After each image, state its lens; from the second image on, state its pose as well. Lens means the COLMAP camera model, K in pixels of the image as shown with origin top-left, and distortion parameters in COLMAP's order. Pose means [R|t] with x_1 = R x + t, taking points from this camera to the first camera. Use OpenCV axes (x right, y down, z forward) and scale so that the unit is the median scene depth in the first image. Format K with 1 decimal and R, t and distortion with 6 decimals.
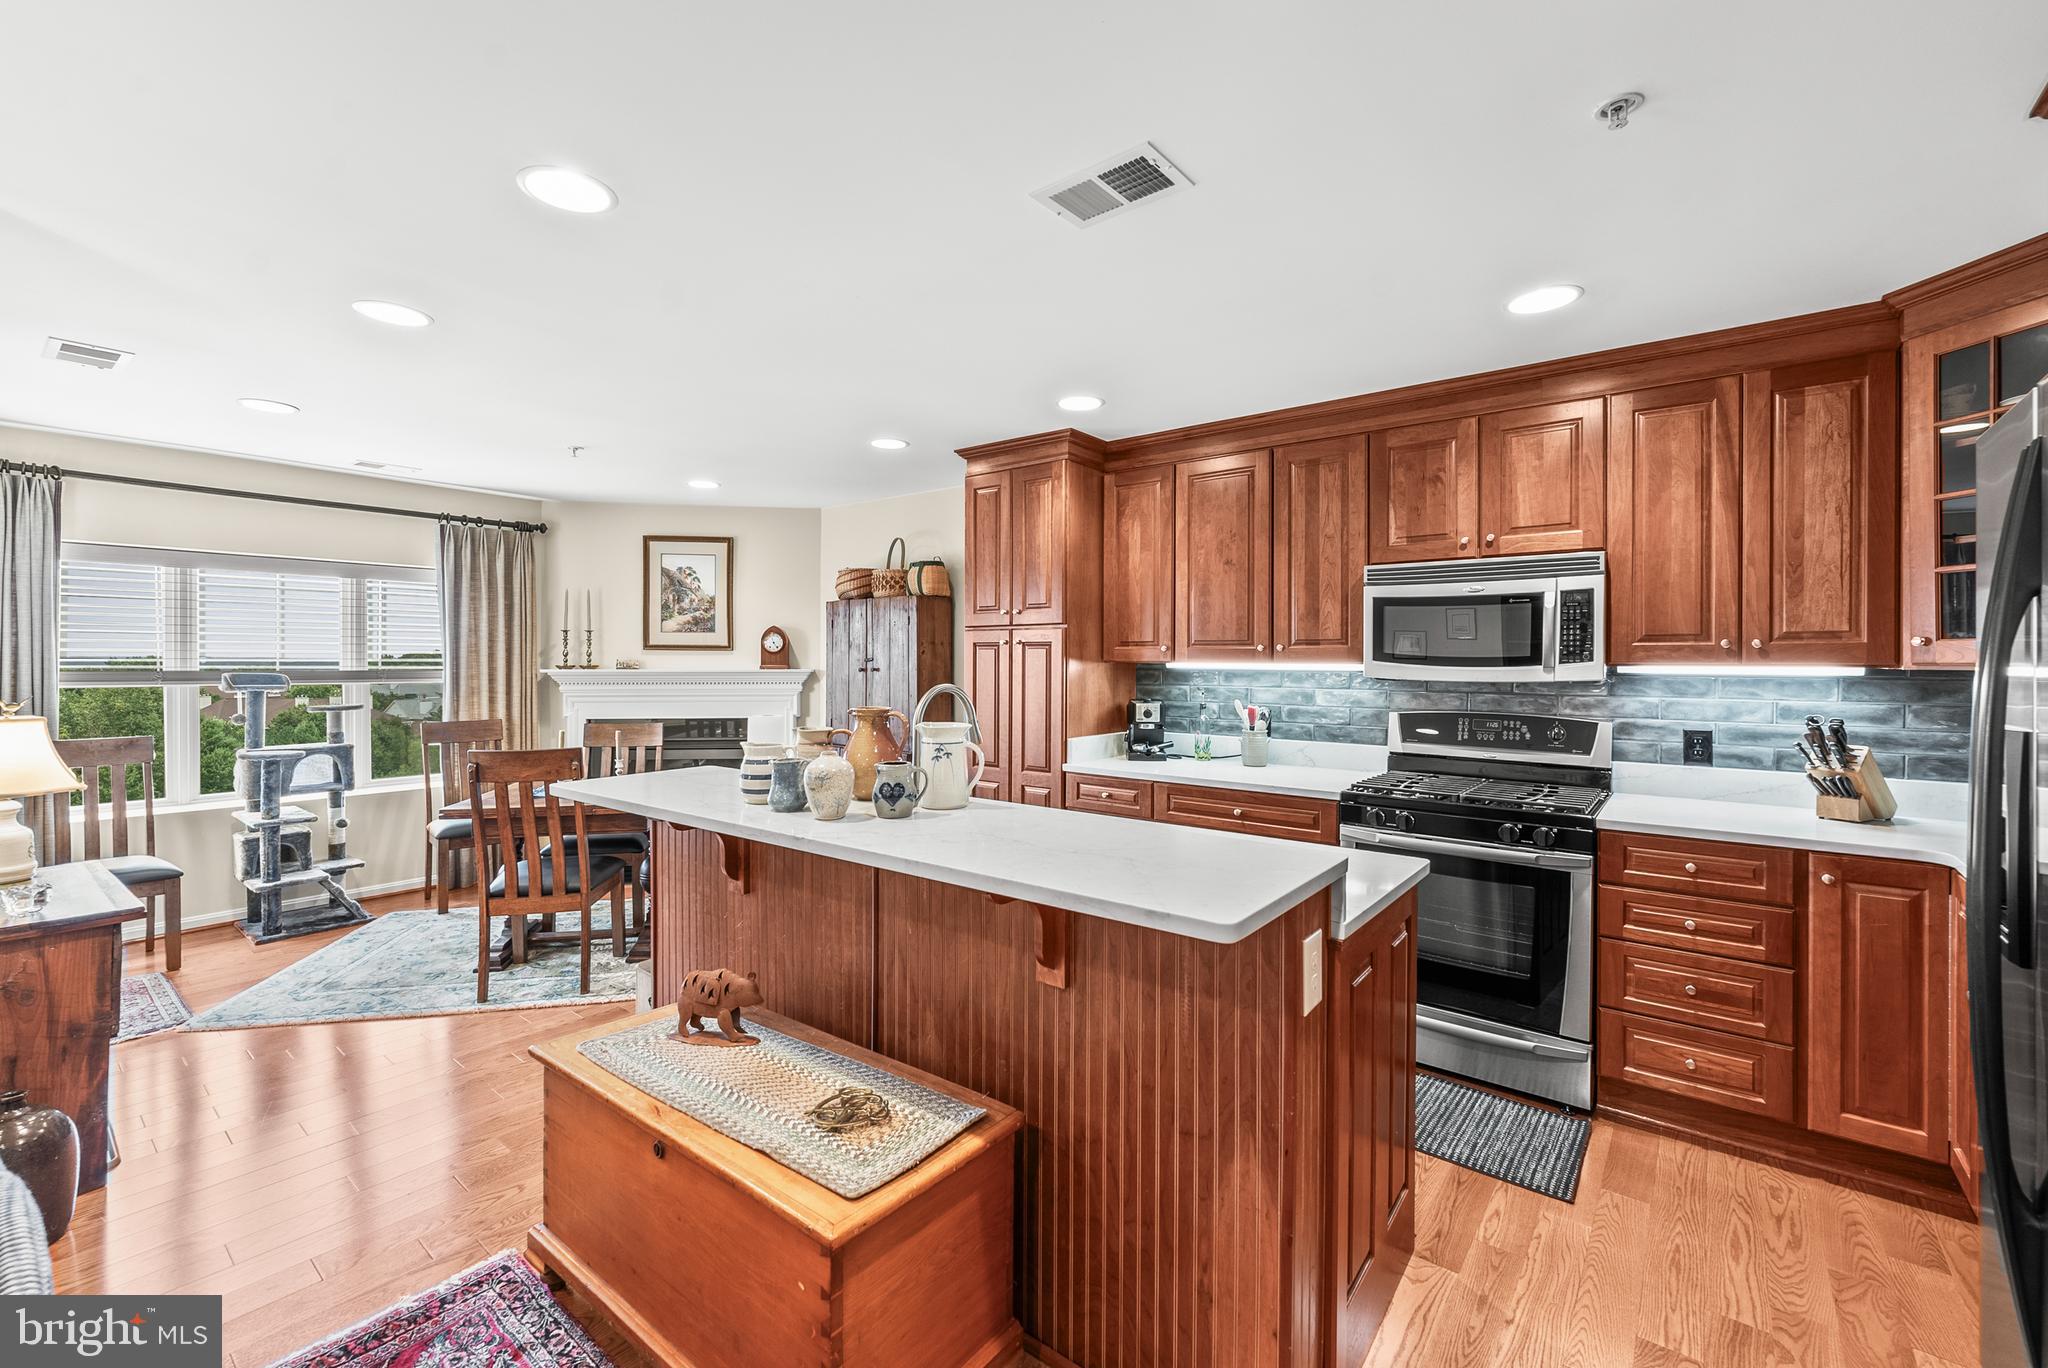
lens RADIAL K [[849.8, 0, 1018.7], [0, 849.8, 665.0], [0, 0, 1]] dist [-0.001548, -0.000543]
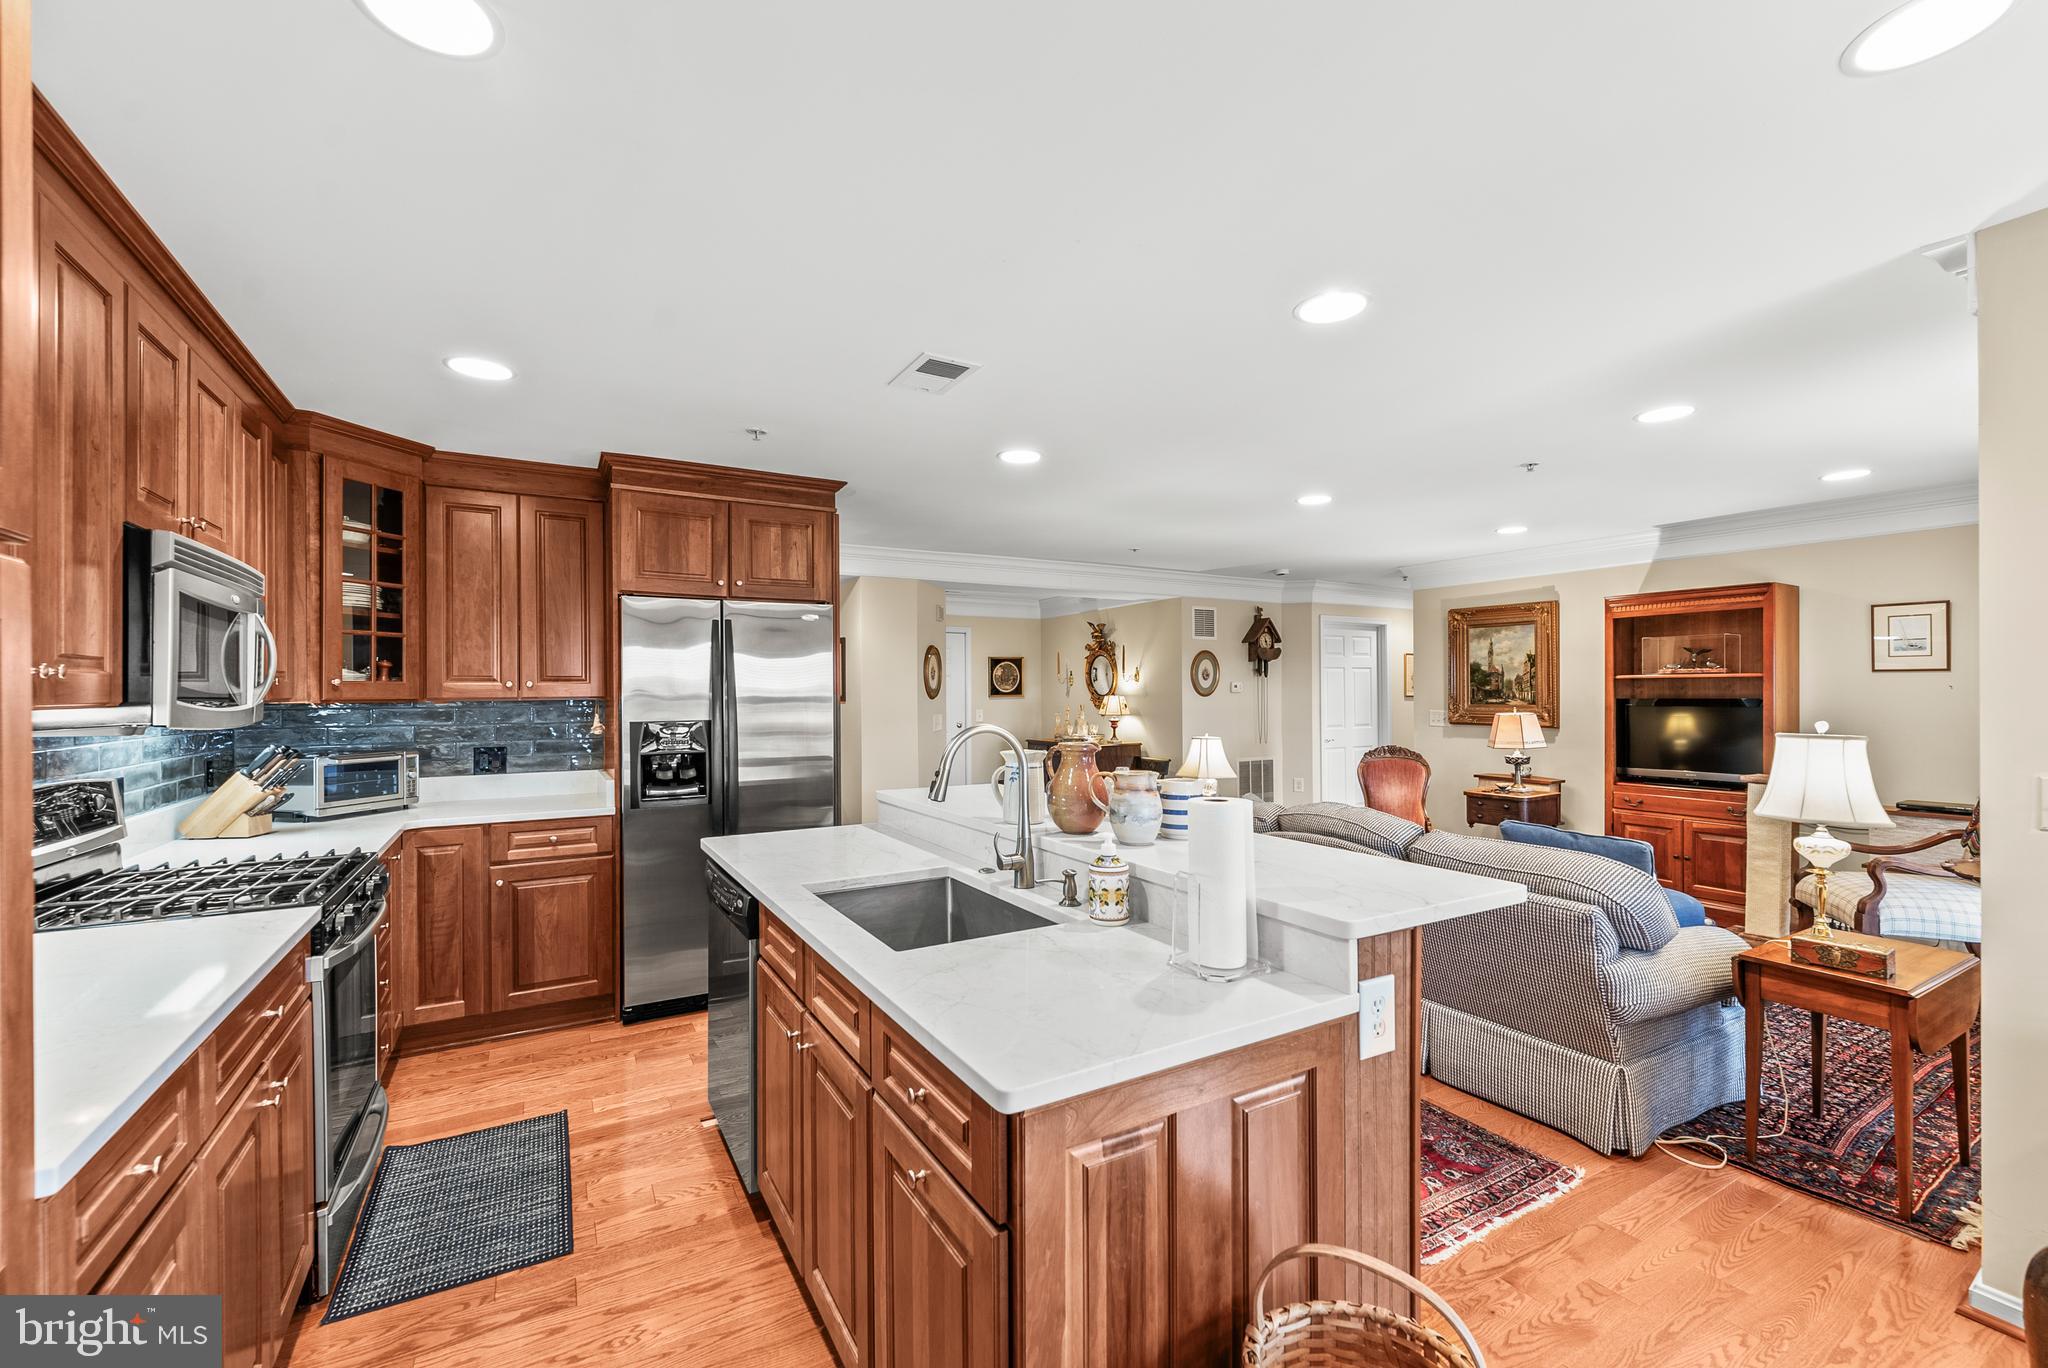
lens RADIAL K [[849.8, 0, 1013.2], [0, 849.8, 685.2], [0, 0, 1]] dist [-0.001548, -0.000543]
pose [[-0.929438, 0.004693, 0.368948, -0.235187], [0.004406, 0.999989, -0.001621, -0.008334], [-0.368951, 0.000119, -0.929449, 0.977639]]
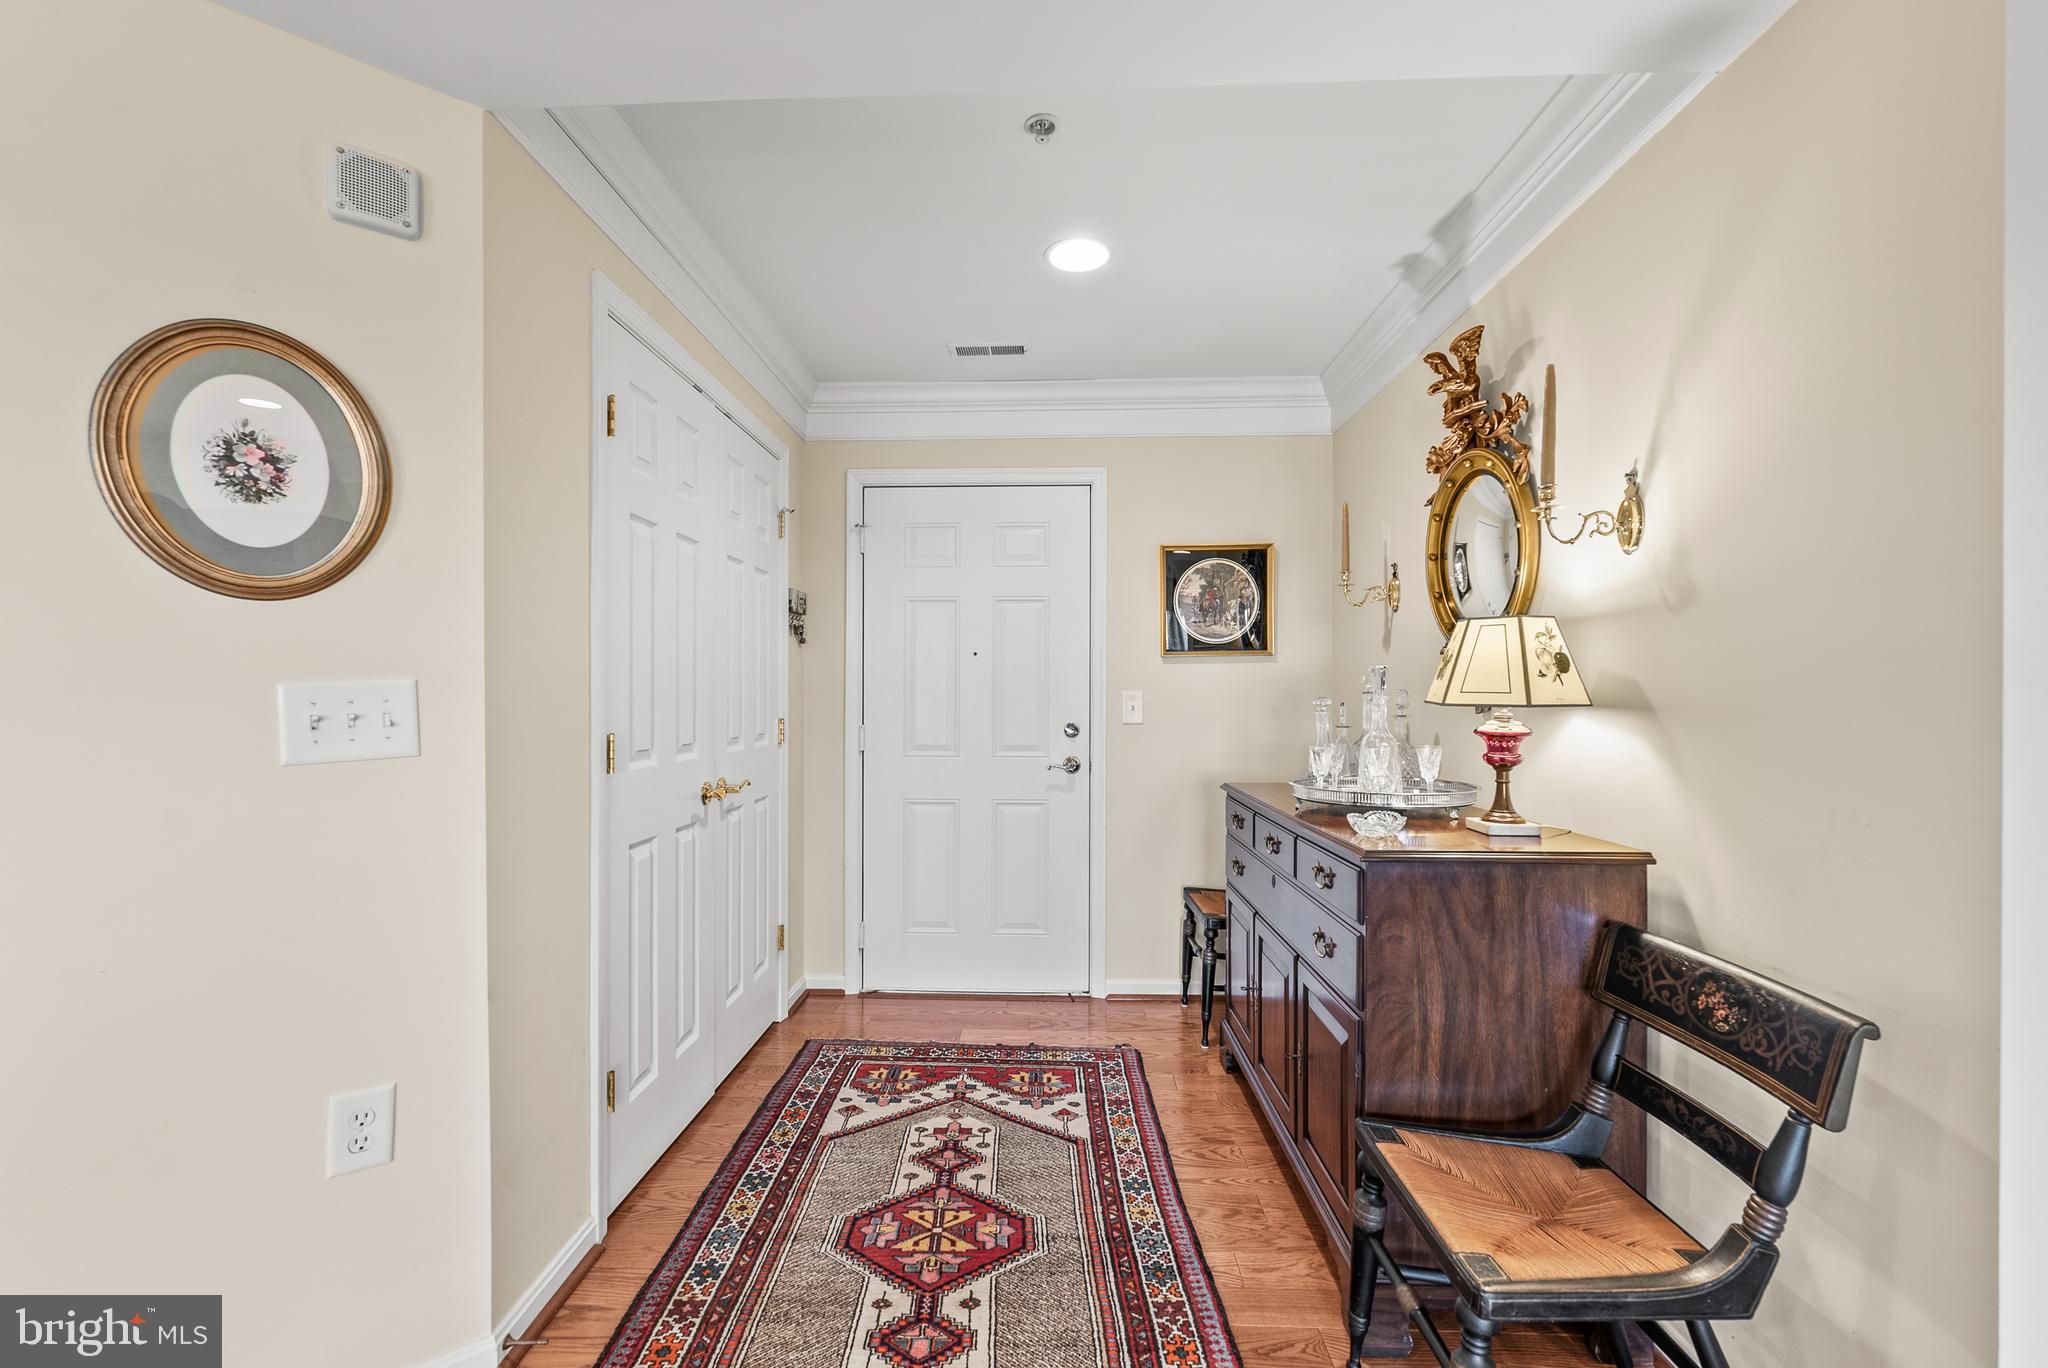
lens RADIAL K [[849.8, 0, 1012.8], [0, 849.8, 691.8], [0, 0, 1]] dist [-0.001548, -0.000543]
pose [[-0.586656, -0.003920, 0.809827, 0.050980], [0.002498, 0.999975, 0.006650, 0.043737], [-0.809832, 0.005925, -0.586631, -0.384544]]
